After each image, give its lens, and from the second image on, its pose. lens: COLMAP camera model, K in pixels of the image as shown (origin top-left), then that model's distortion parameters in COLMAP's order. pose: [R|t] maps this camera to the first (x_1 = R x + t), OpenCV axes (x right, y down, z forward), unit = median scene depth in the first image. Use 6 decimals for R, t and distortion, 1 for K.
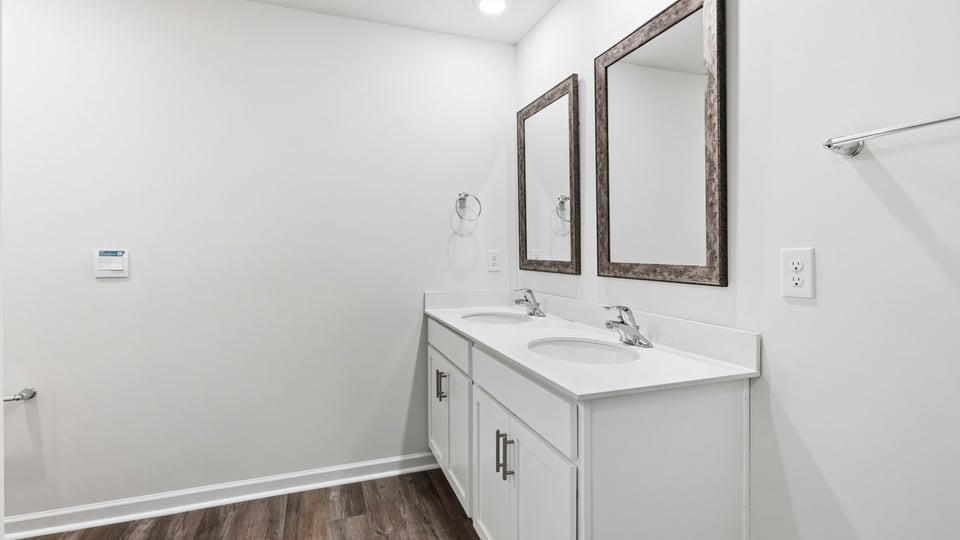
lens RADIAL K [[437.6, 0, 477.2], [0, 437.6, 257.9], [0, 0, 1]] dist [0.000844, 0.000353]
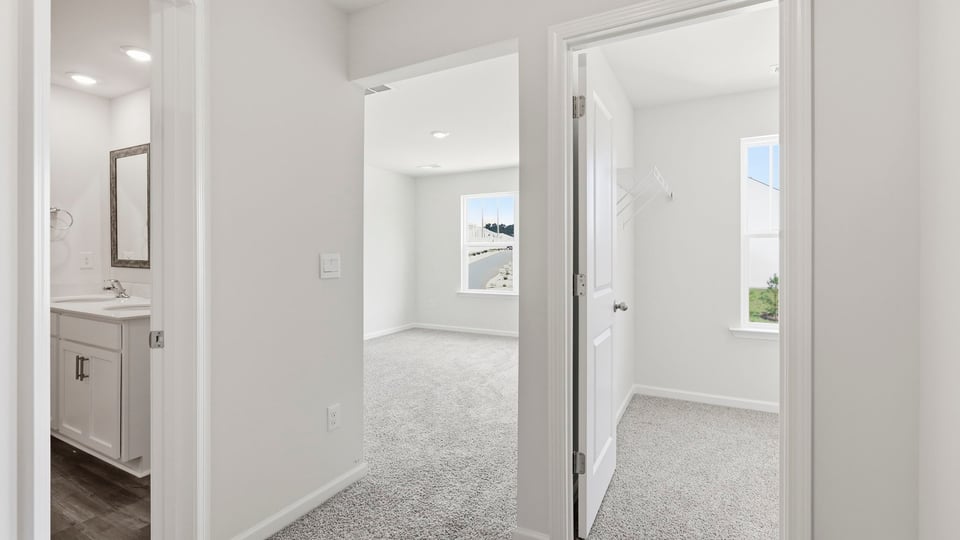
lens RADIAL K [[437.6, 0, 477.2], [0, 437.6, 257.9], [0, 0, 1]] dist [0.000844, 0.000353]
pose [[0.748602, 0.005669, 0.662996, 0.054124], [-0.002038, 0.999978, -0.006250, 0.005950], [-0.663017, 0.003328, 0.748597, -0.932136]]
